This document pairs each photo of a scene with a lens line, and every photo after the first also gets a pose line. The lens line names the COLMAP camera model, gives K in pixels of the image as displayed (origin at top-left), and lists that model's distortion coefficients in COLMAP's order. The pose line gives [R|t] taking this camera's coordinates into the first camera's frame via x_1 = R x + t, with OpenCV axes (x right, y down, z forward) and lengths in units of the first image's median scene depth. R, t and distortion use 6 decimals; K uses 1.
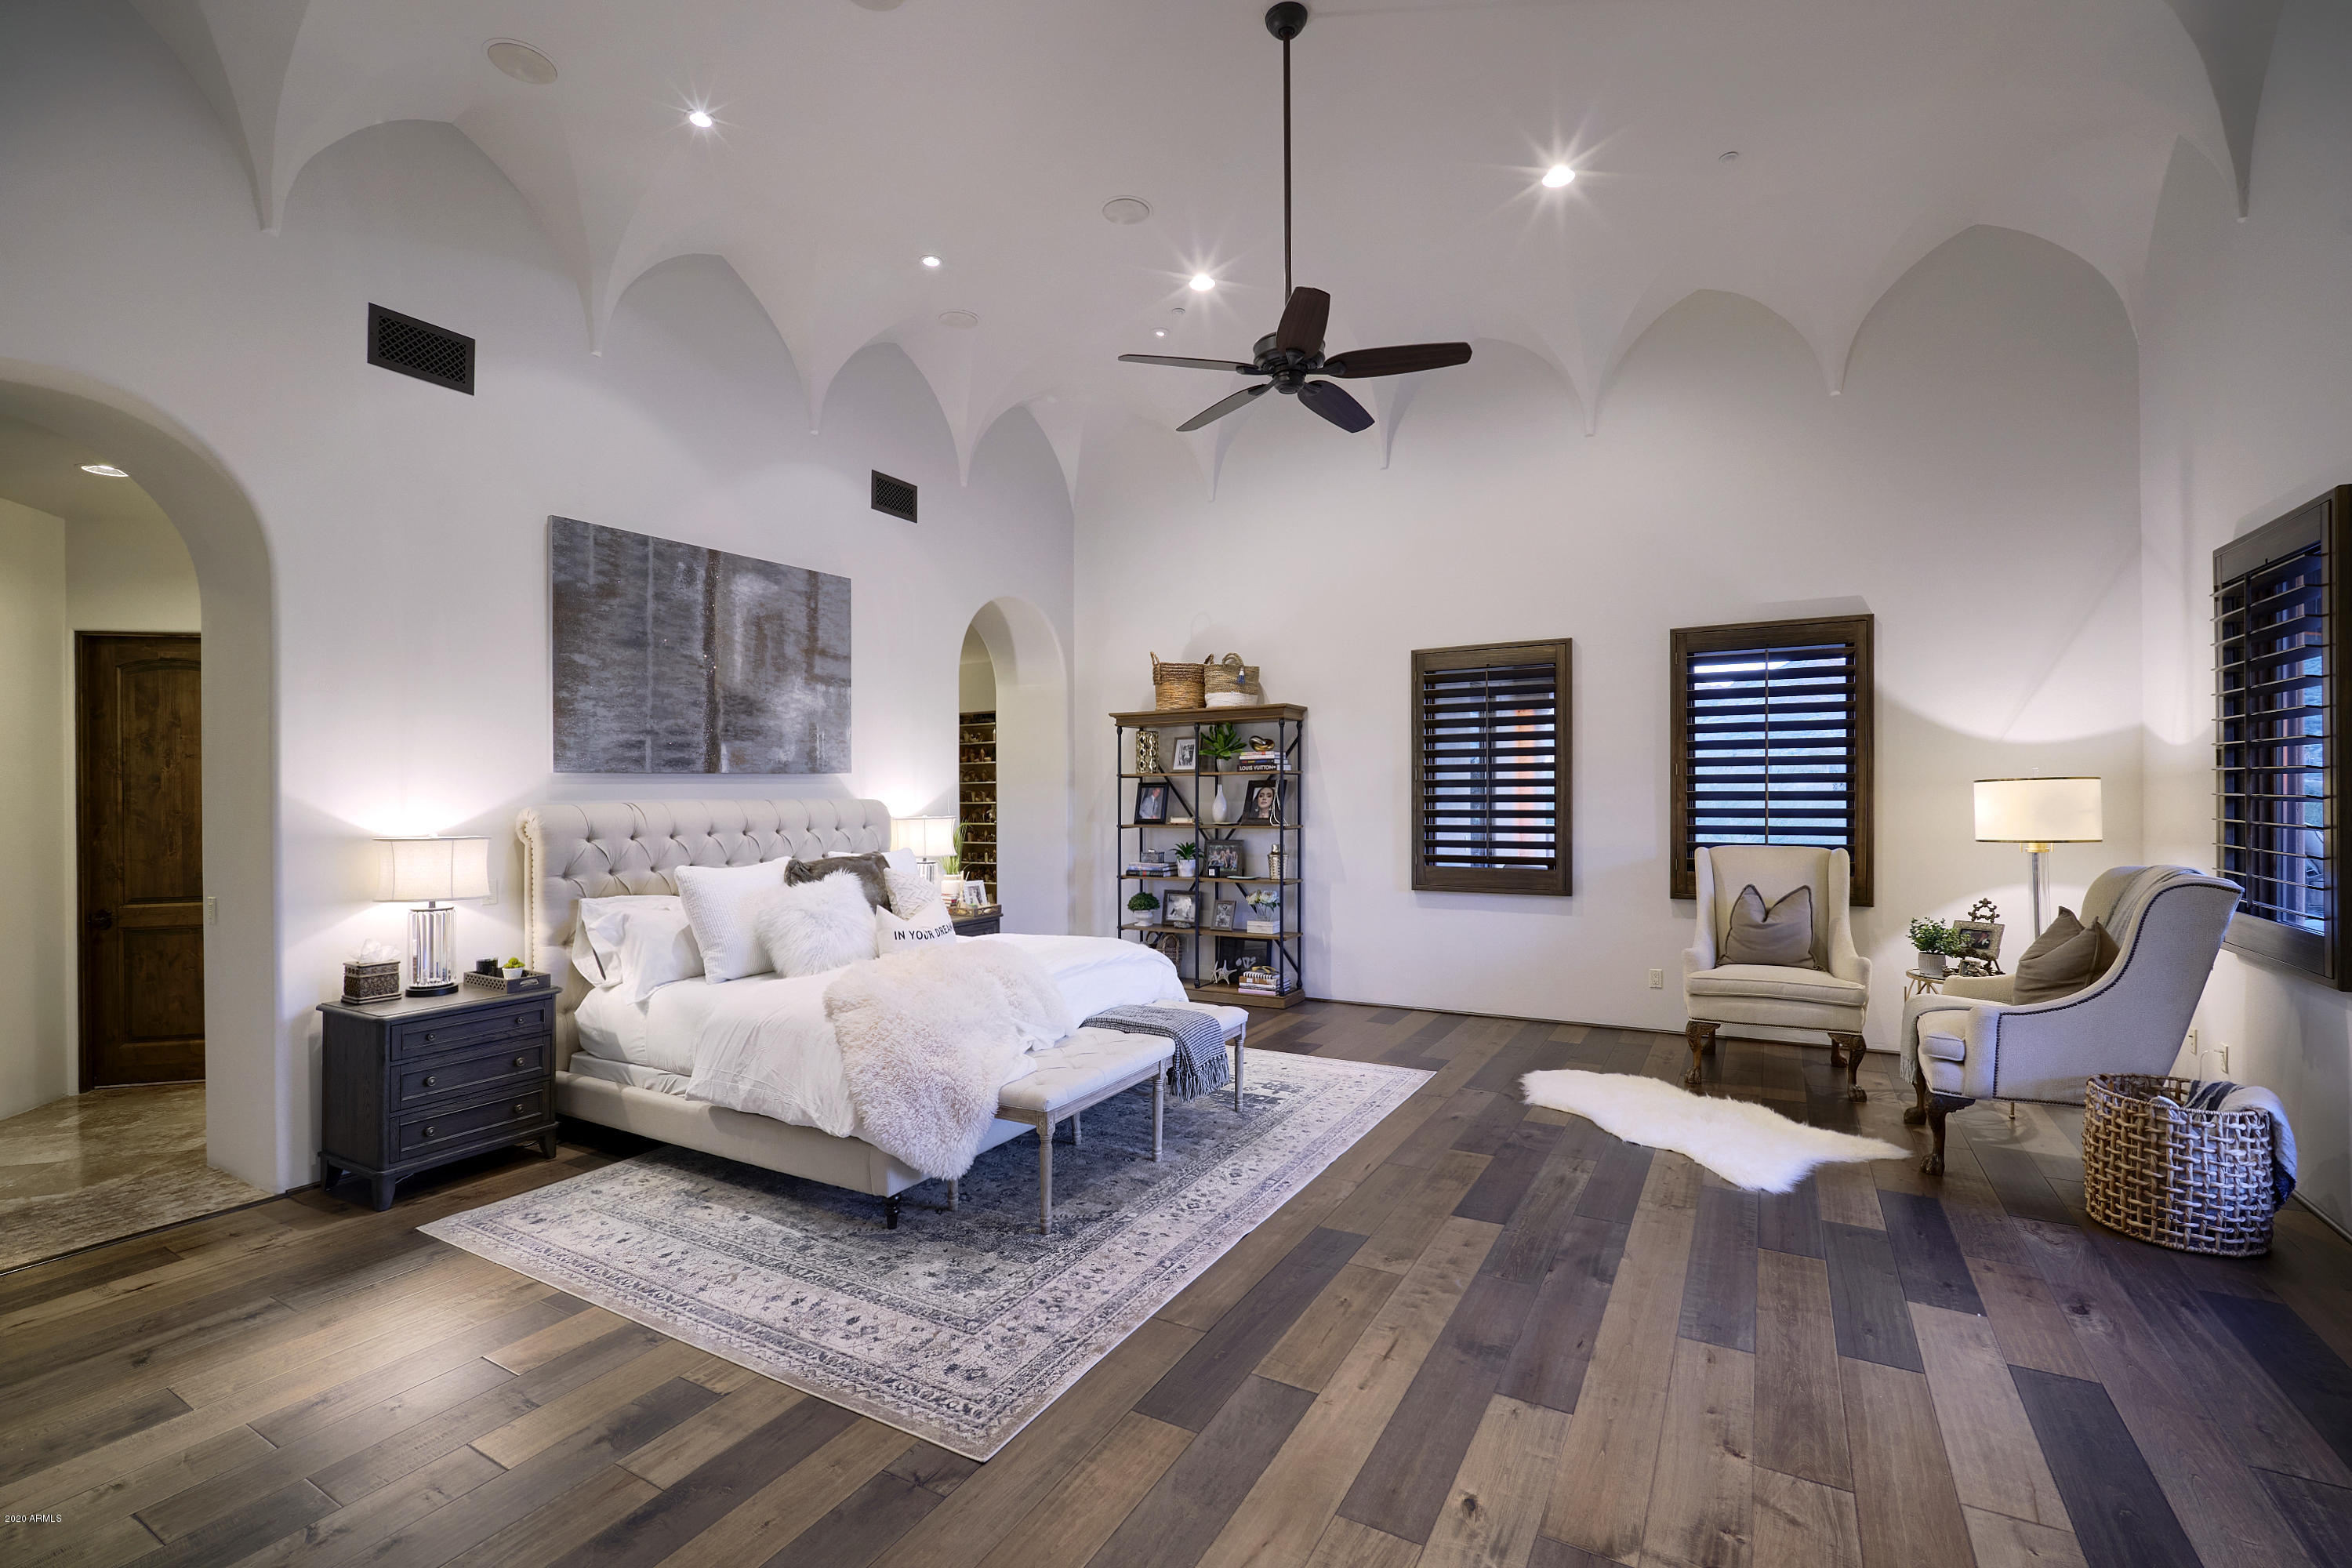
lens RADIAL K [[1060.8, 0, 1172.6], [0, 1060.8, 785.1], [0, 0, 1]] dist [-0.006874, 0.001735]
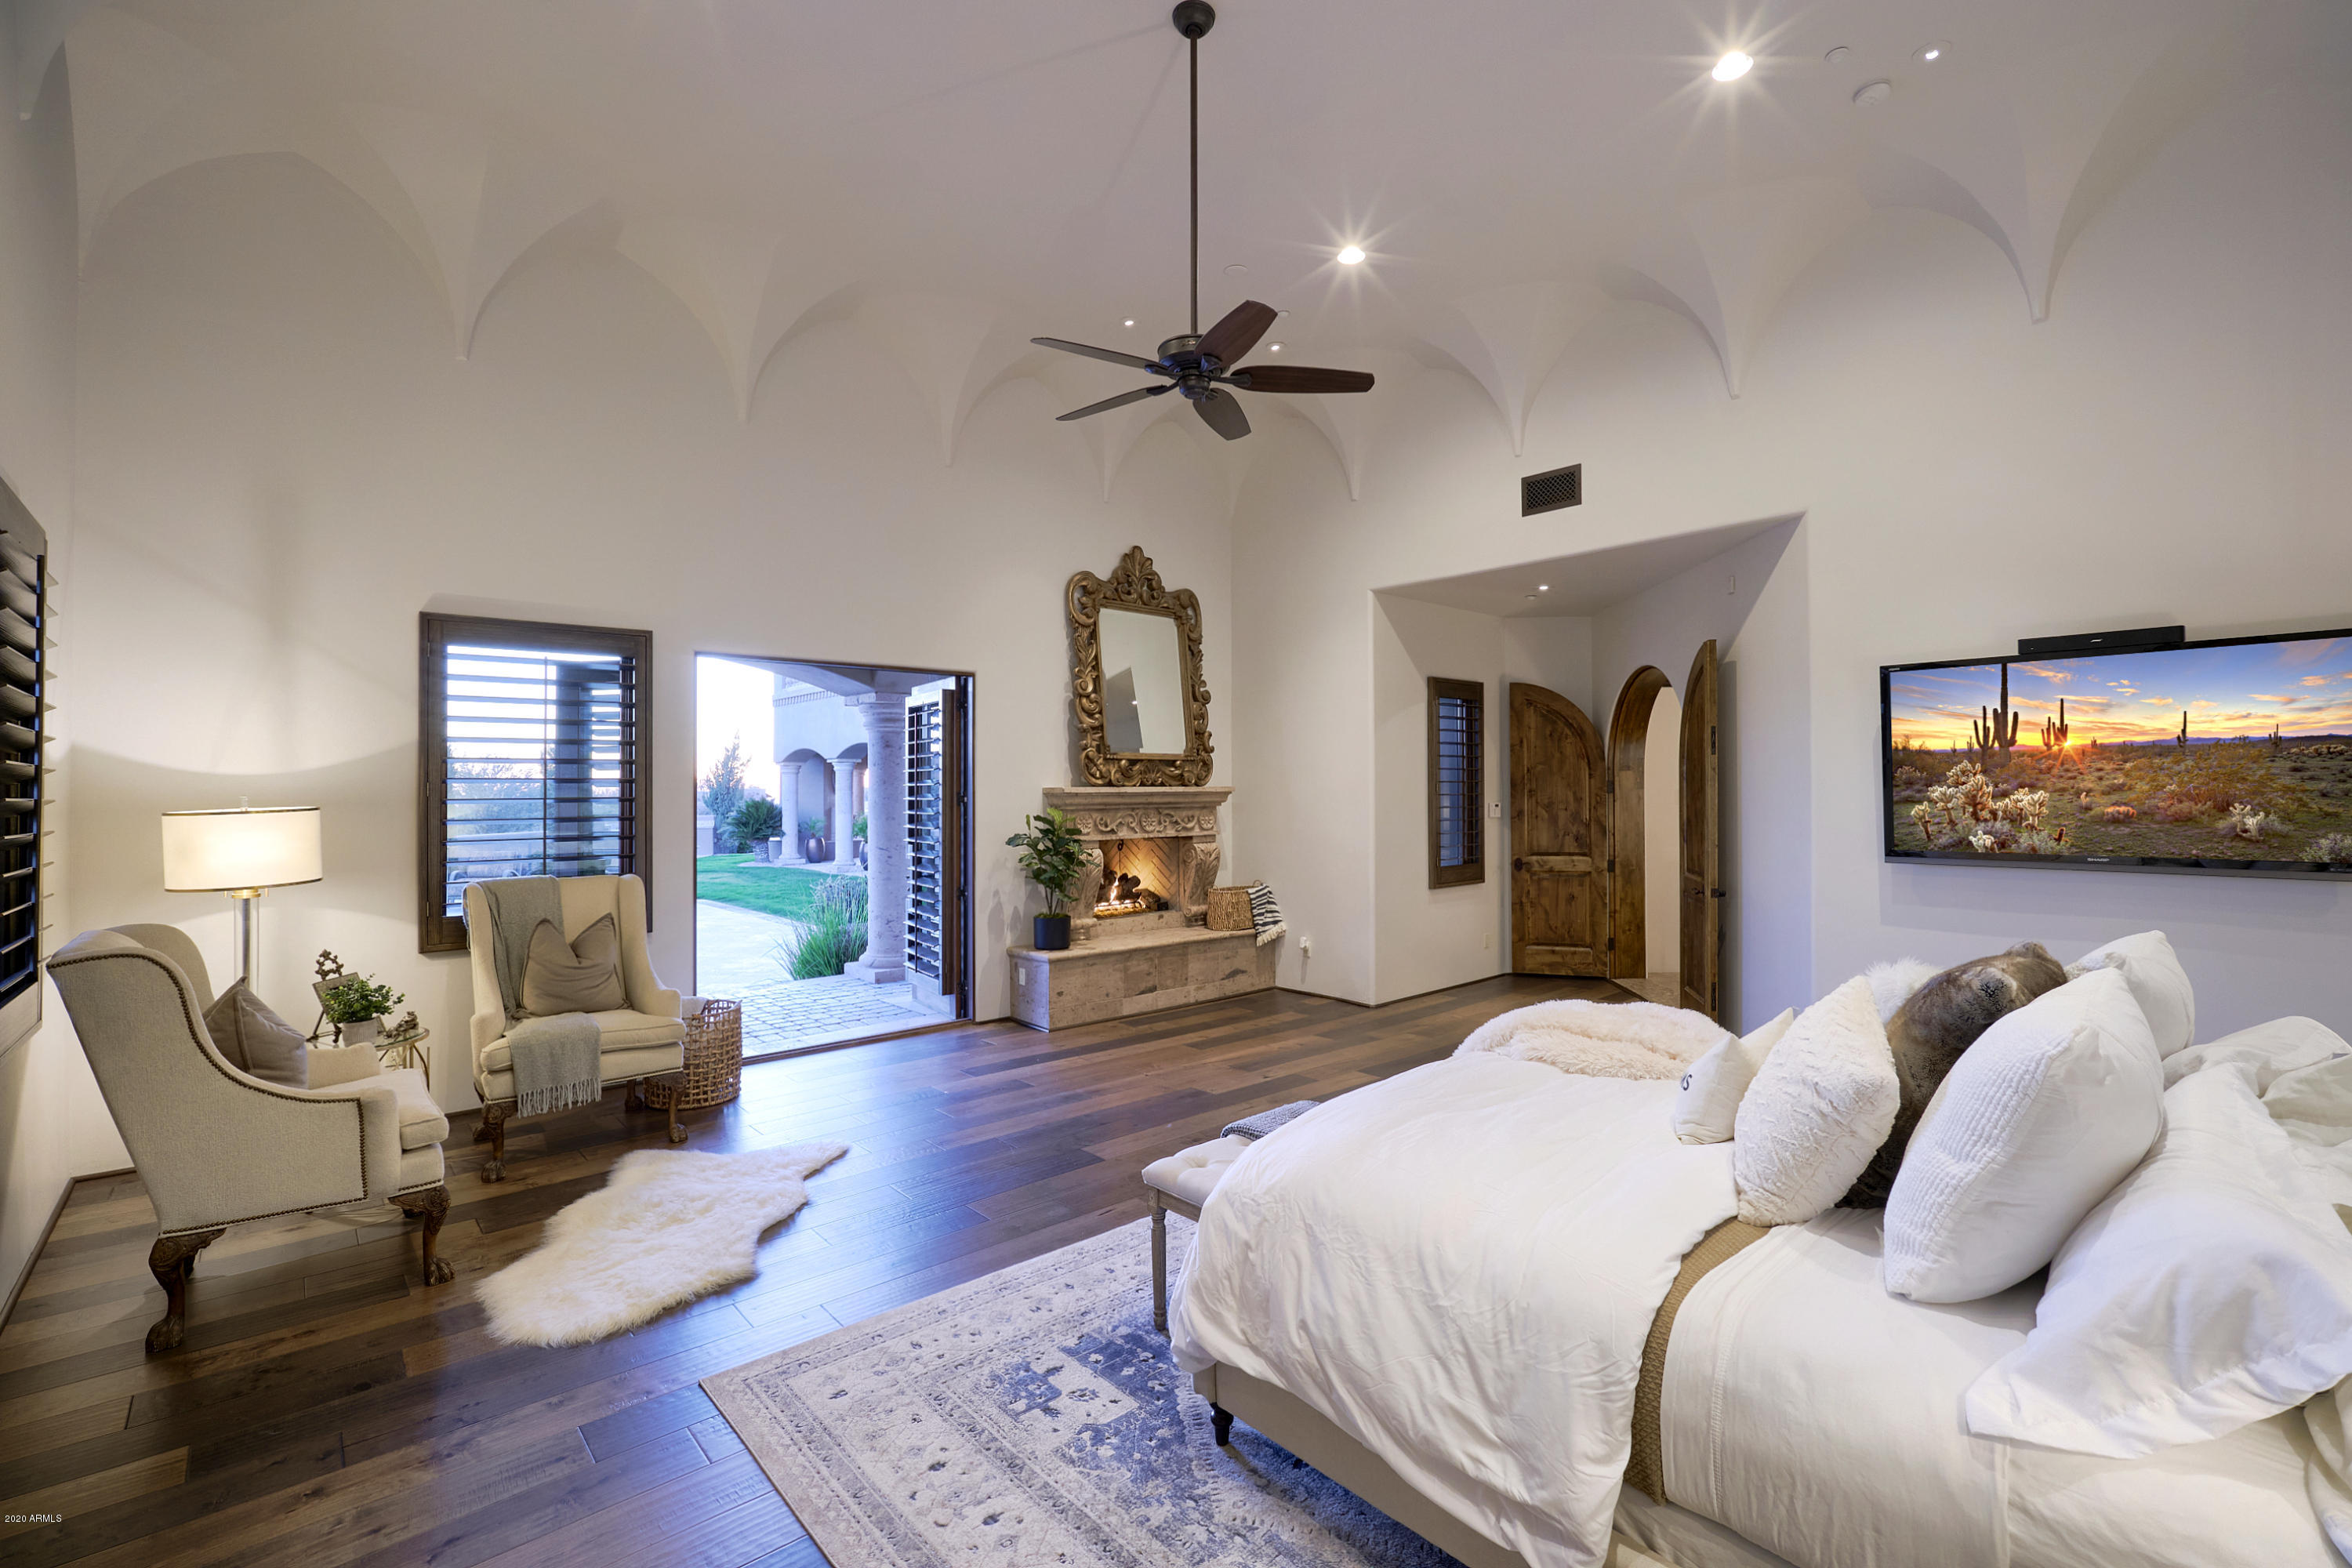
lens RADIAL K [[1060.8, 0, 1173.9], [0, 1060.8, 778.5], [0, 0, 1]] dist [-0.006874, 0.001735]
pose [[-0.946233, 0.021549, 0.322768, -0.146634], [0.016836, 0.999707, -0.017386, -0.004260], [-0.323048, -0.011017, -0.946318, 1.533016]]
